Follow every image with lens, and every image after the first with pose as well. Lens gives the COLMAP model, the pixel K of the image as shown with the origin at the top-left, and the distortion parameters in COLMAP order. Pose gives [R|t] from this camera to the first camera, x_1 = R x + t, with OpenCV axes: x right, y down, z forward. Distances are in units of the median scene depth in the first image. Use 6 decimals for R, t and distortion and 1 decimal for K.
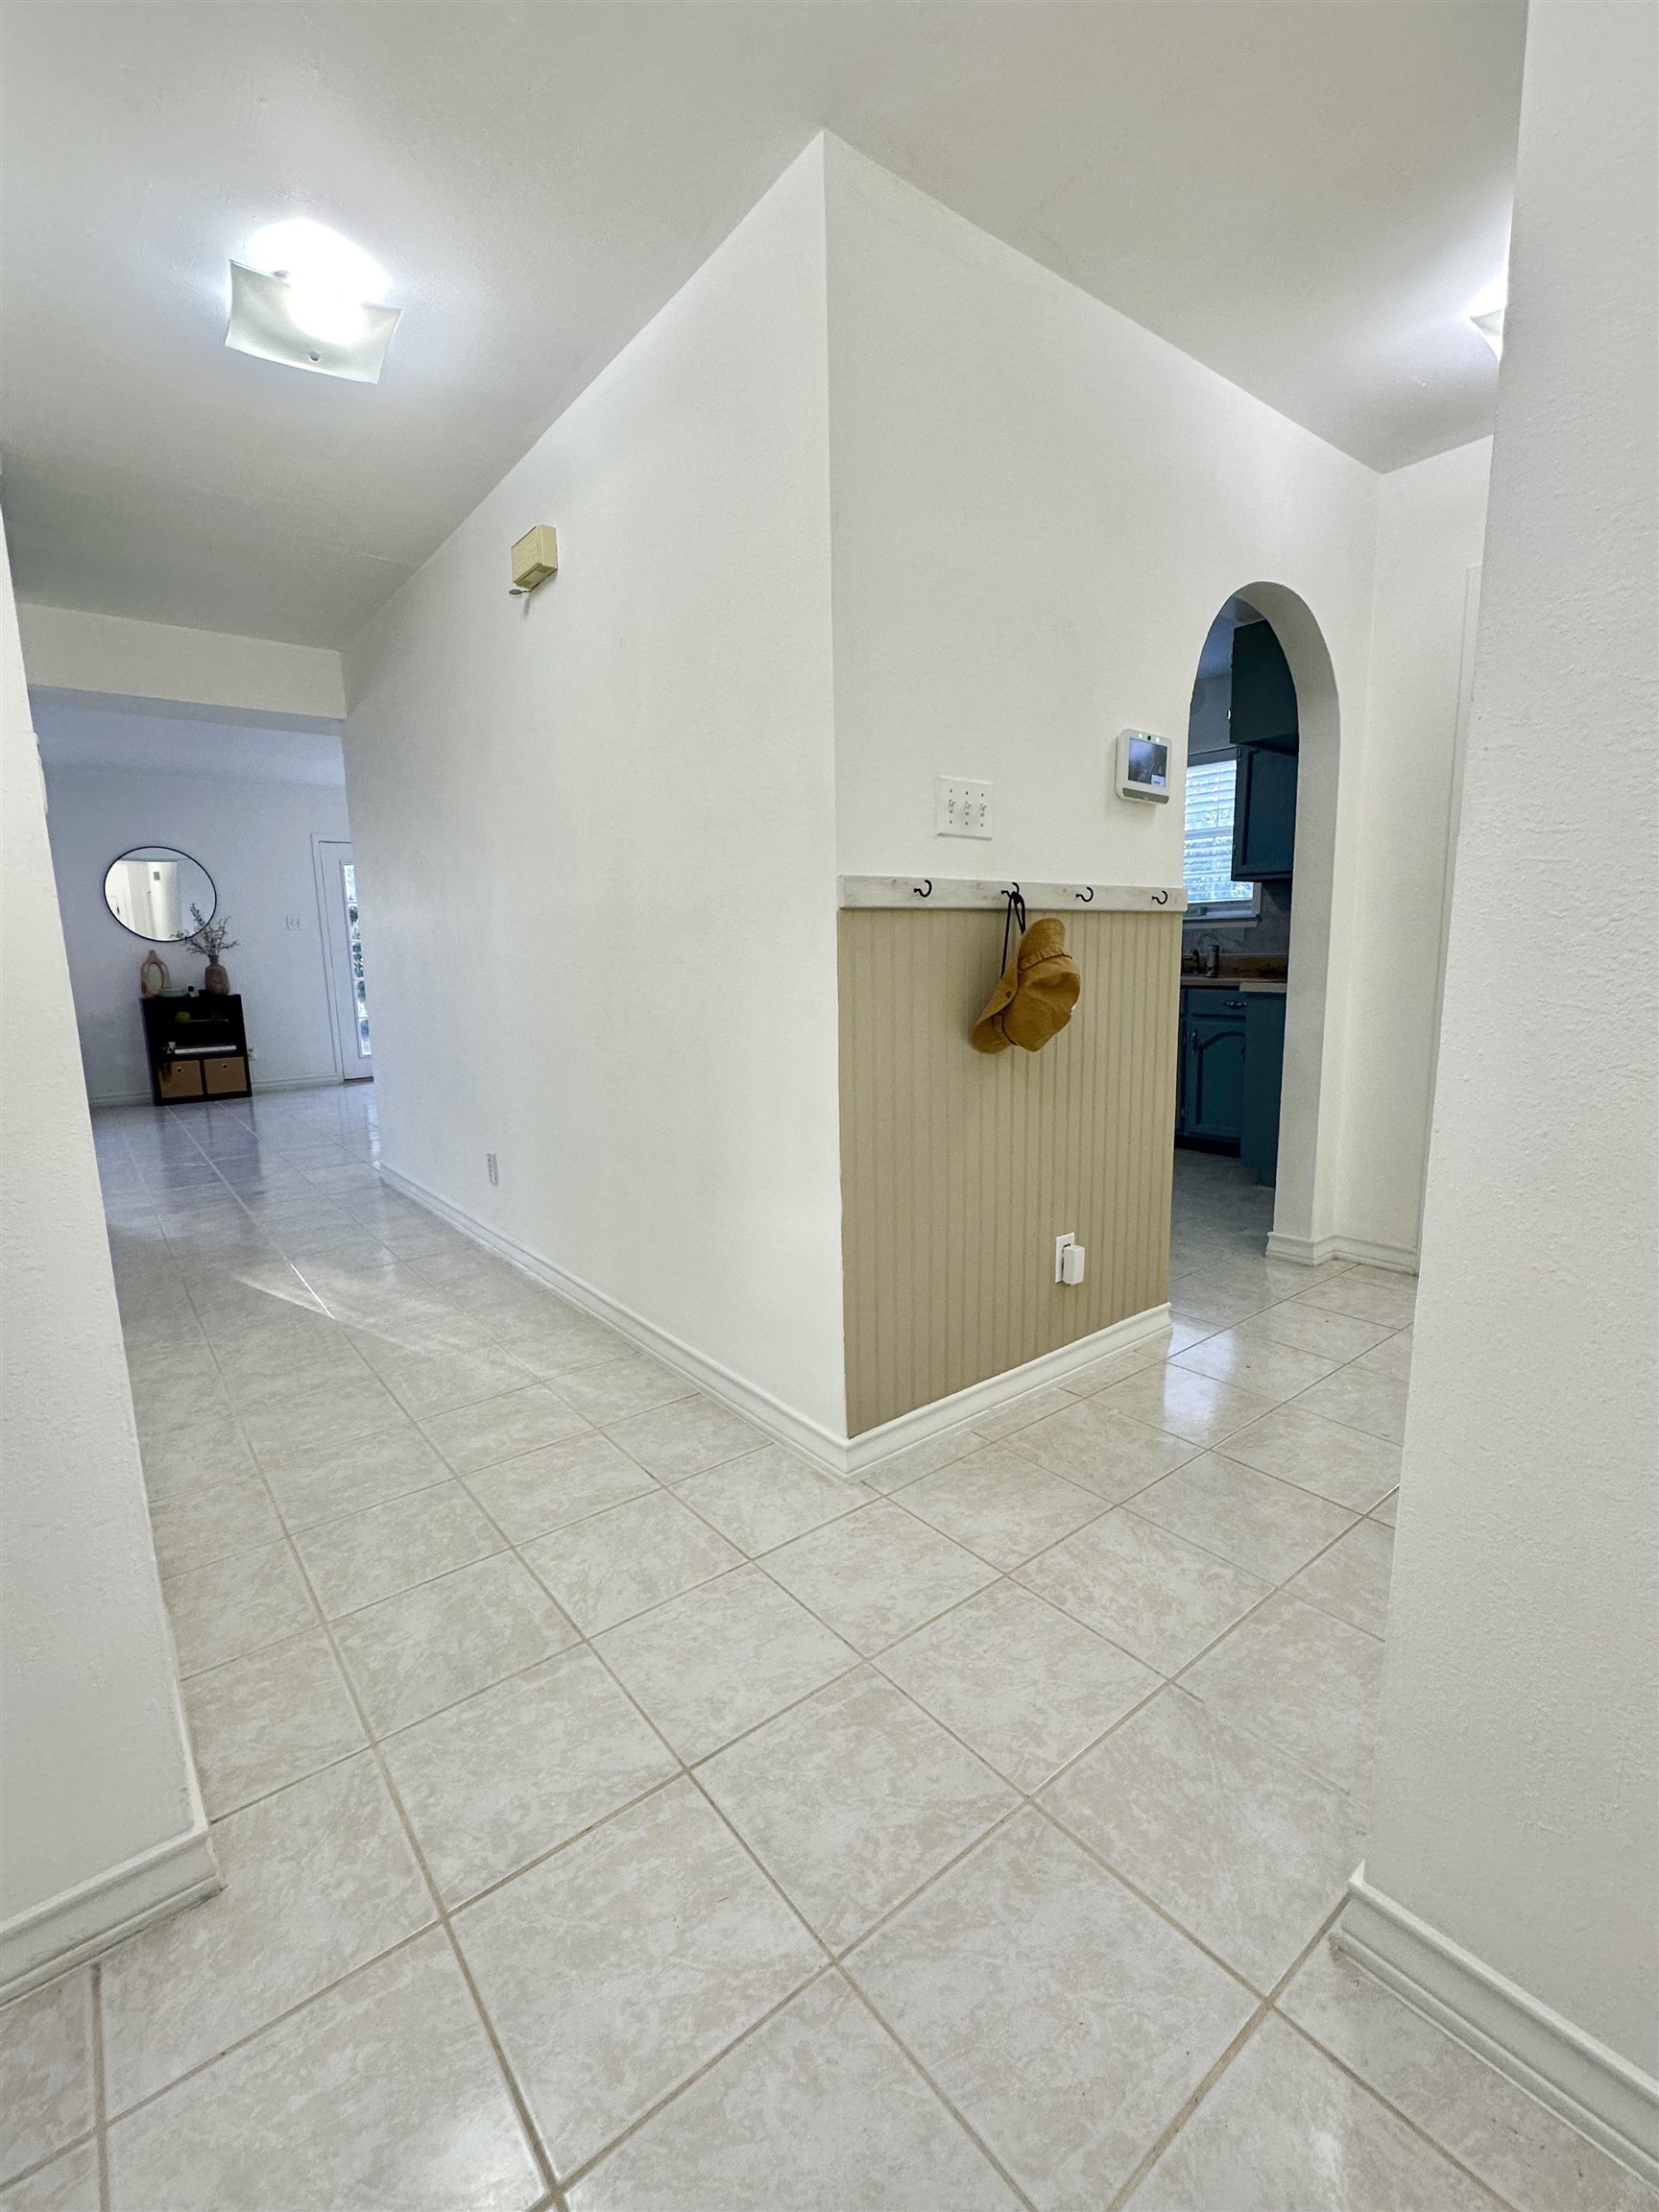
lens RADIAL K [[975.2, 0, 827.7], [0, 975.2, 1101.2], [0, 0, 1]] dist [-0.001045, -0.000091]
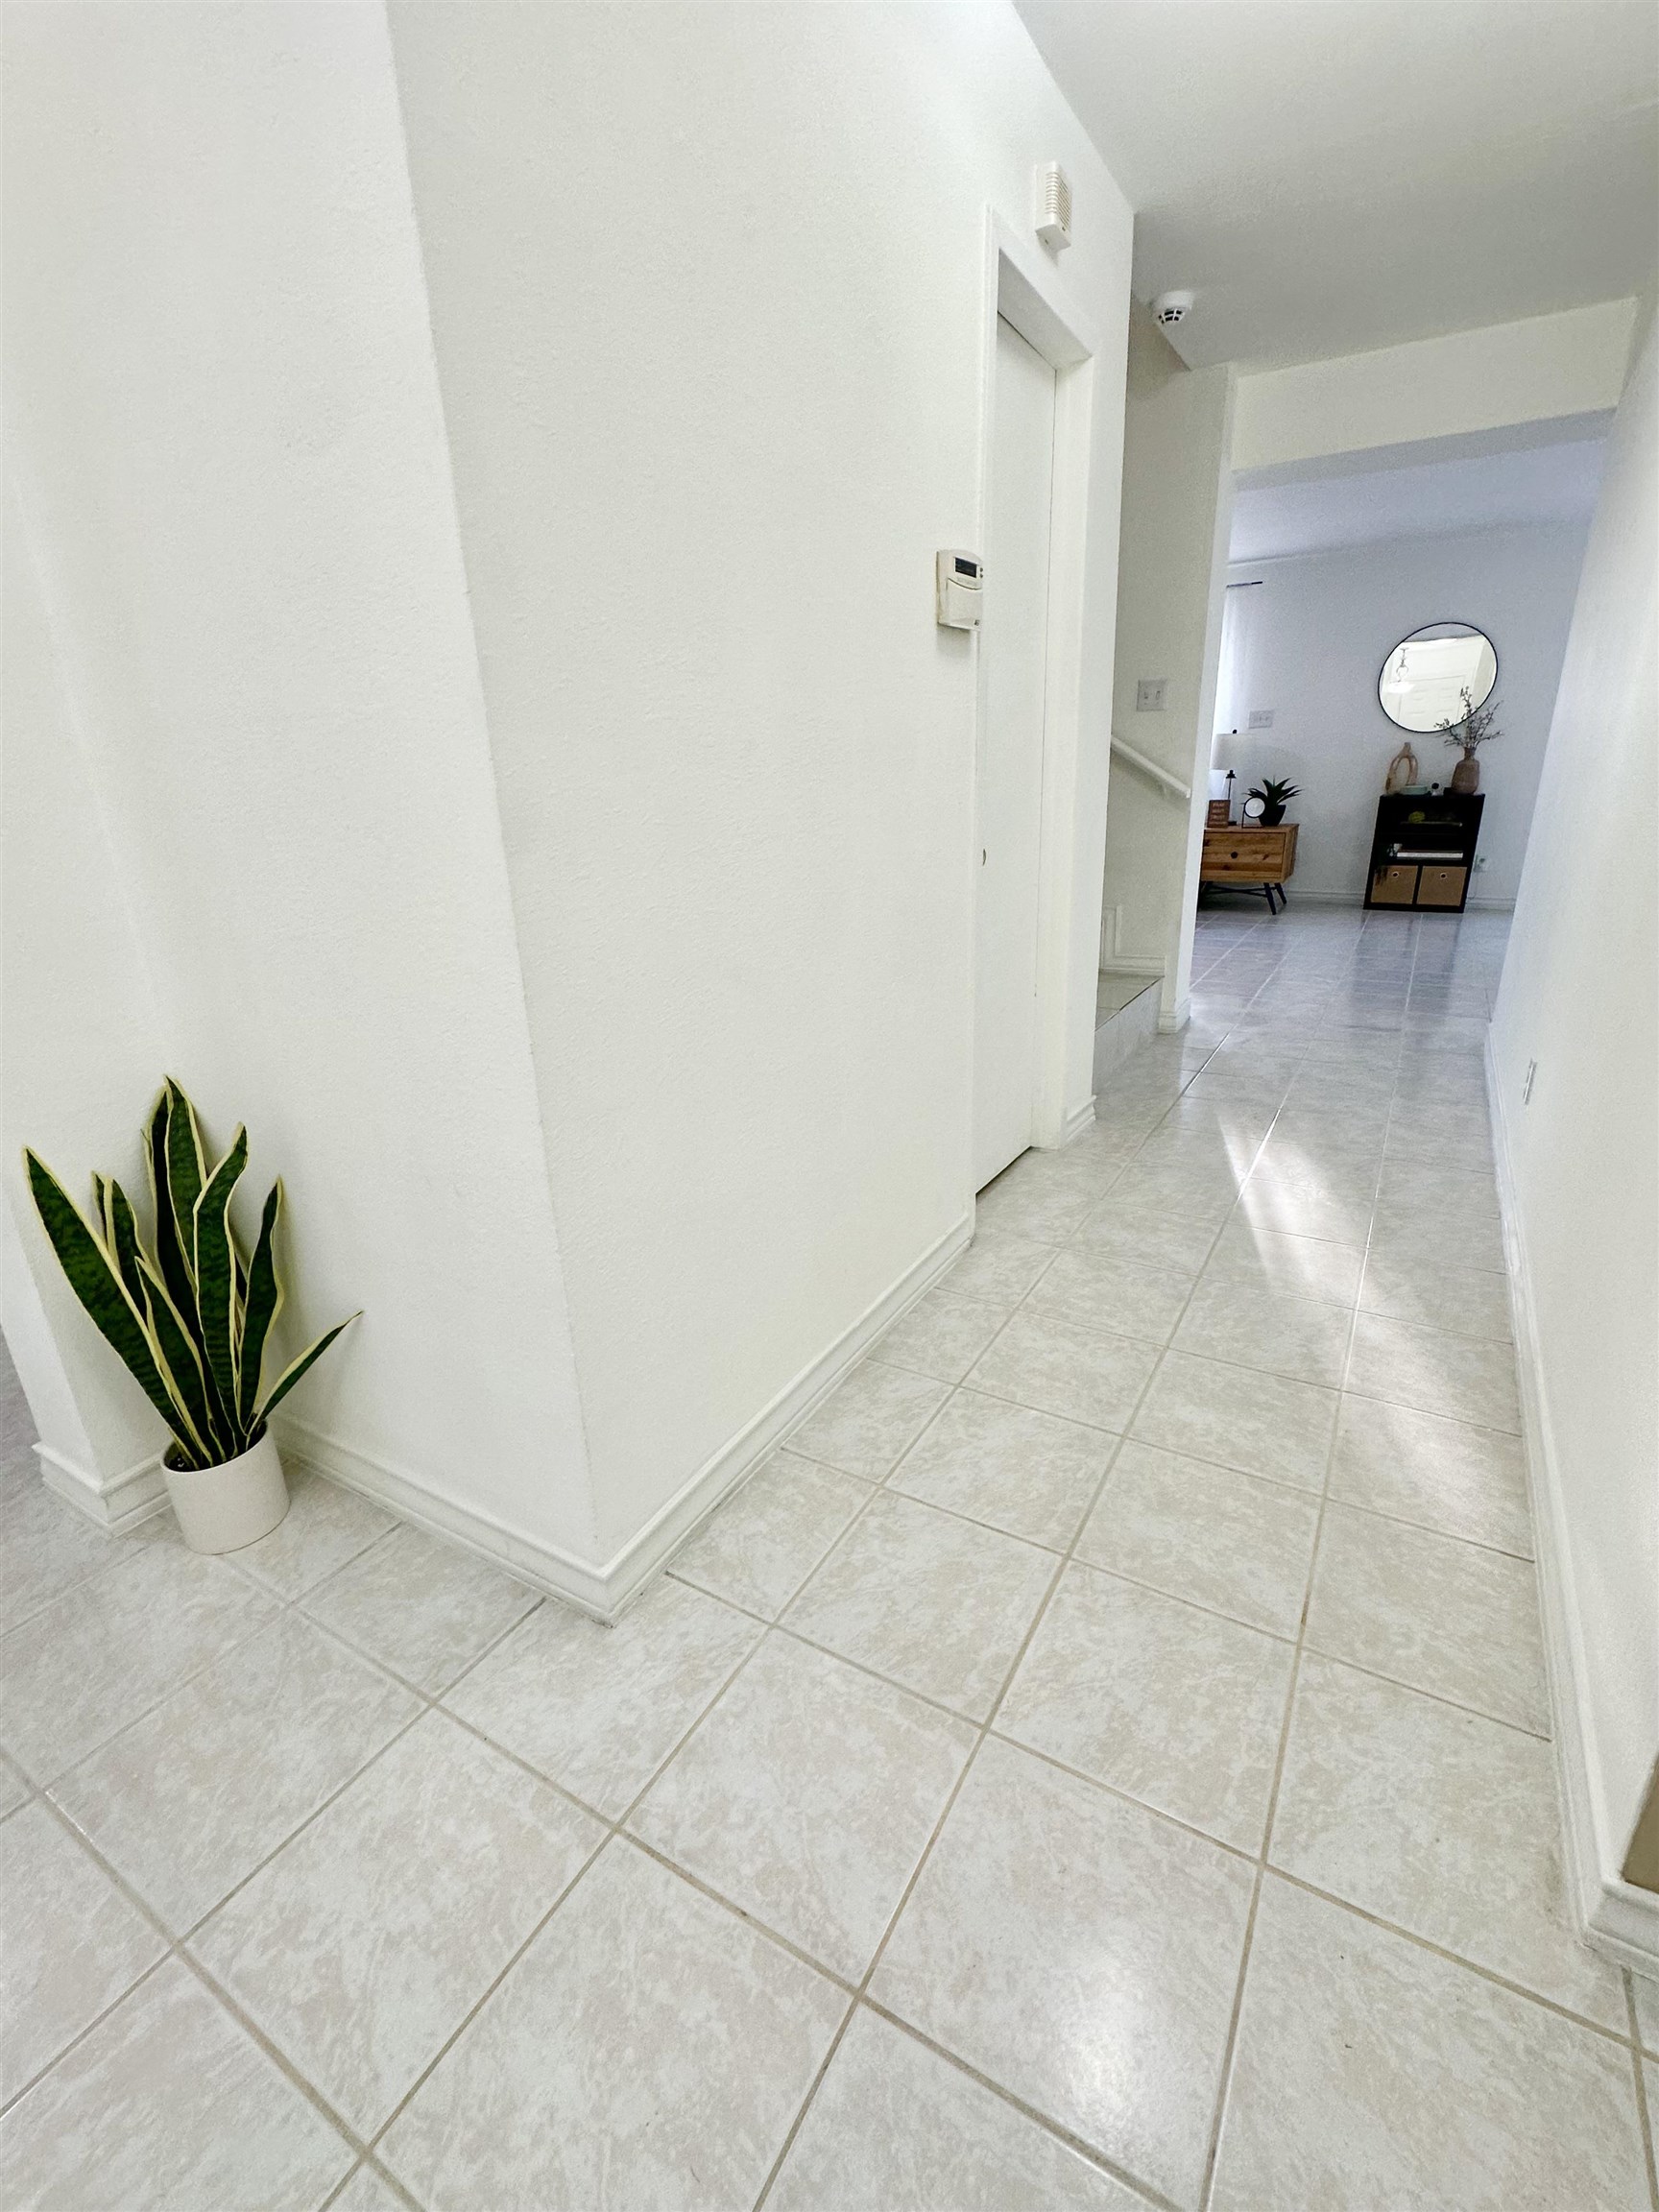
lens RADIAL K [[975.2, 0, 827.7], [0, 975.2, 1101.2], [0, 0, 1]] dist [-0.001045, -0.000091]
pose [[0.353824, 0.316252, -0.880224, 0.207387], [-0.126510, 0.948635, 0.289978, -0.116264], [0.926717, 0.008756, 0.375659, 0.523614]]
